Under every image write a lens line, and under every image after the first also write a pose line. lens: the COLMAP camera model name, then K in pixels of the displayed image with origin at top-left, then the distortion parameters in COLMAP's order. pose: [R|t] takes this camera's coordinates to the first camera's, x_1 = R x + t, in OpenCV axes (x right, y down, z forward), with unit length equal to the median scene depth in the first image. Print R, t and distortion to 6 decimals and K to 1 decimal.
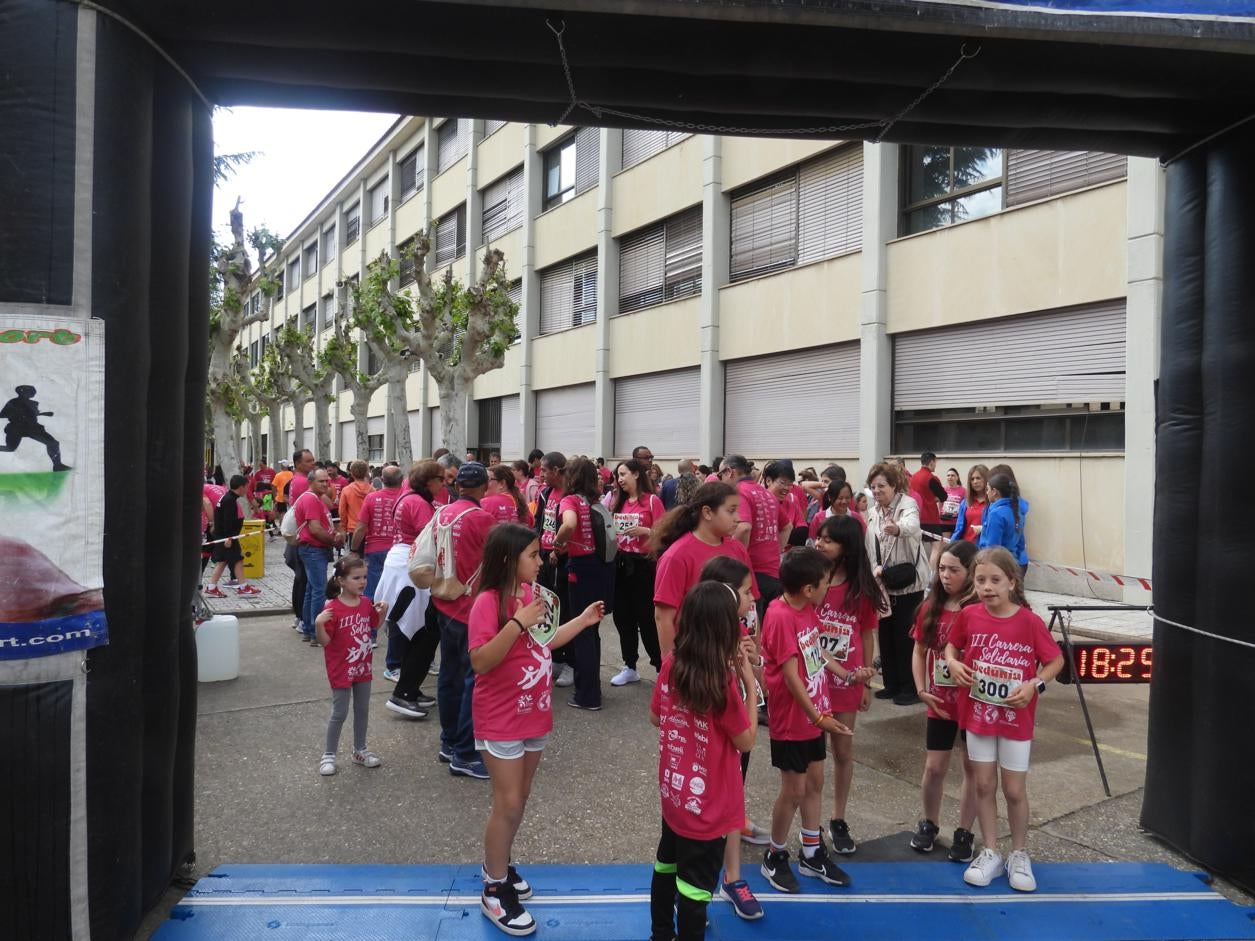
lens RADIAL K [[905.0, 0, 627.5], [0, 905.0, 470.5], [0, 0, 1]] dist [-0.014468, 0.005256]
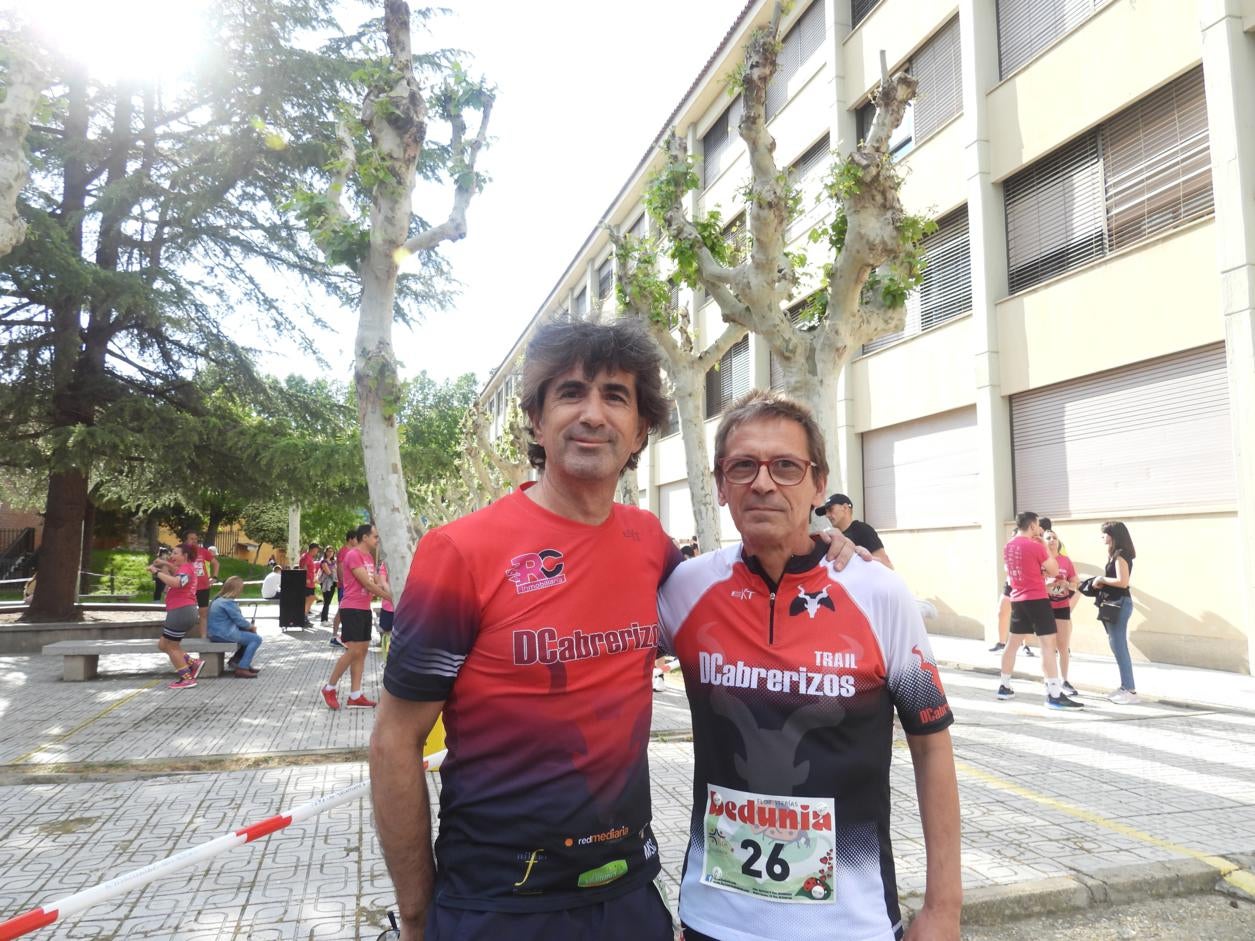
lens RADIAL K [[905.0, 0, 627.5], [0, 905.0, 470.5], [0, 0, 1]] dist [-0.014468, 0.005256]
pose [[0.963613, -0.041628, -0.264041, -0.118486], [0.014696, 0.994556, -0.103165, 0.011644], [0.266898, 0.095531, 0.958978, 0.359528]]
